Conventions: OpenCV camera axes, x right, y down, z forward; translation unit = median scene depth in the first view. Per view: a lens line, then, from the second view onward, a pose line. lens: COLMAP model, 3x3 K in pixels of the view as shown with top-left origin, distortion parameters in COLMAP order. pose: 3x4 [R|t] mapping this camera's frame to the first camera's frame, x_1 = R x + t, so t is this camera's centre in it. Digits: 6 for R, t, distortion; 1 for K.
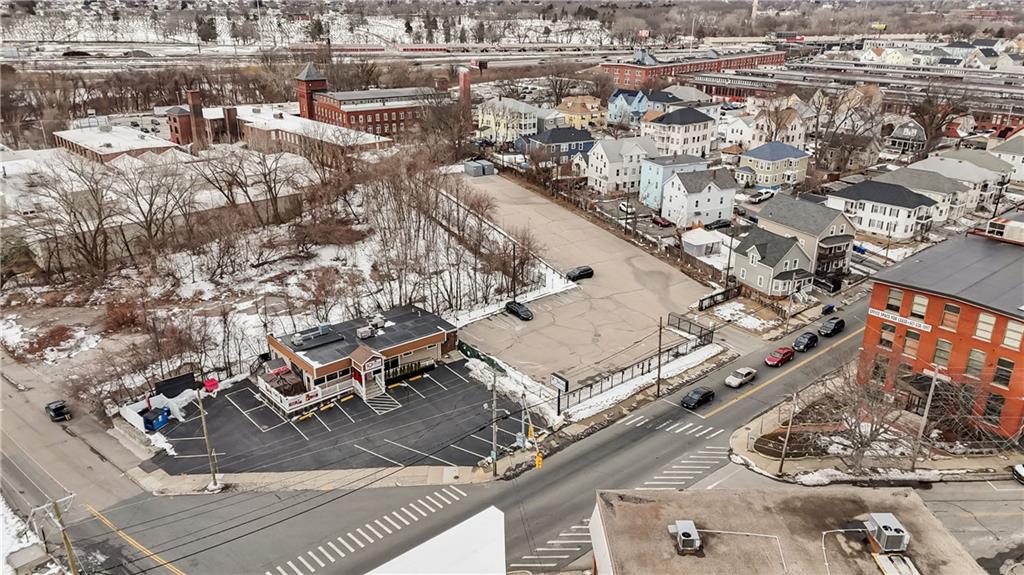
lens RADIAL K [[765.3, 0, 512.0], [0, 765.3, 287.5], [0, 0, 1]] dist [0.131077, -0.183924]
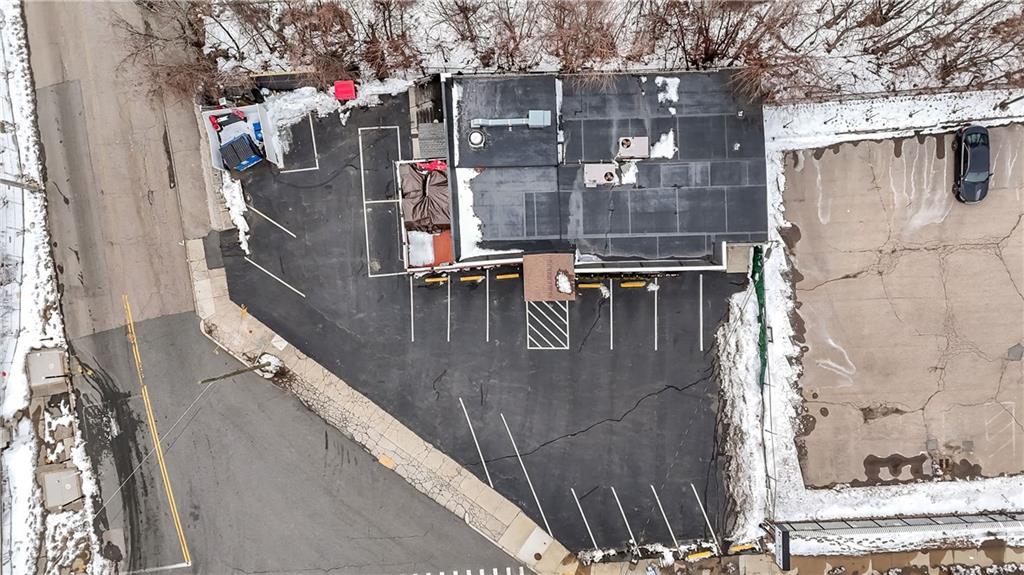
lens RADIAL K [[743.3, 0, 515.8], [0, 743.3, 291.6], [0, 0, 1]] dist [0.104020, -0.107314]
pose [[0.794535, 0.607009, -0.015969, -0.174902], [-0.201504, 0.288381, 0.936073, -0.362069], [0.572809, -0.740525, 0.351444, 0.720819]]
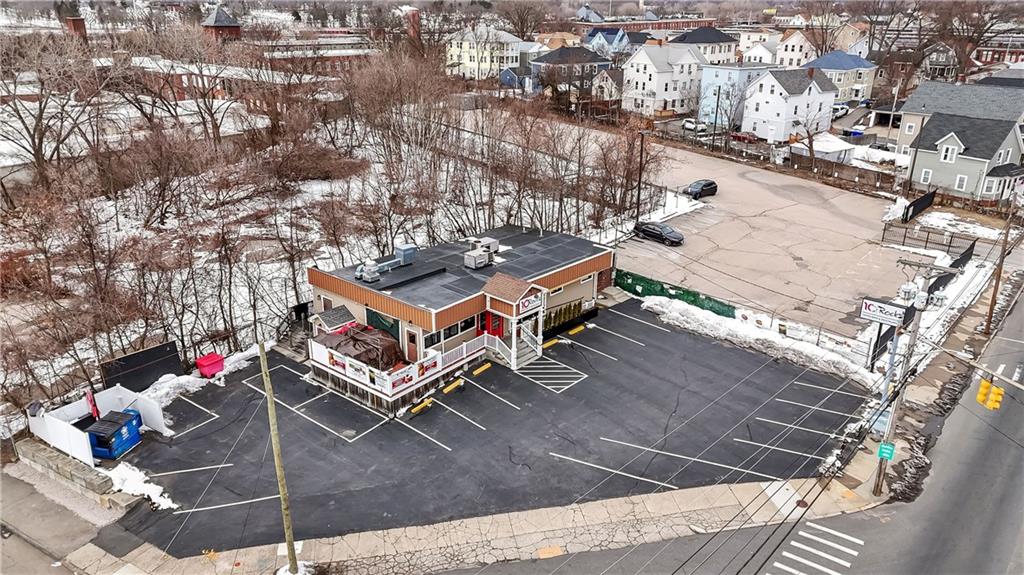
lens RADIAL K [[743.3, 0, 515.8], [0, 743.3, 291.6], [0, 0, 1]] dist [0.104020, -0.107314]
pose [[0.987313, -0.055347, 0.148827, -0.241233], [0.054853, 0.998467, 0.007425, 0.078884], [-0.149009, 0.000832, 0.988835, 0.437392]]
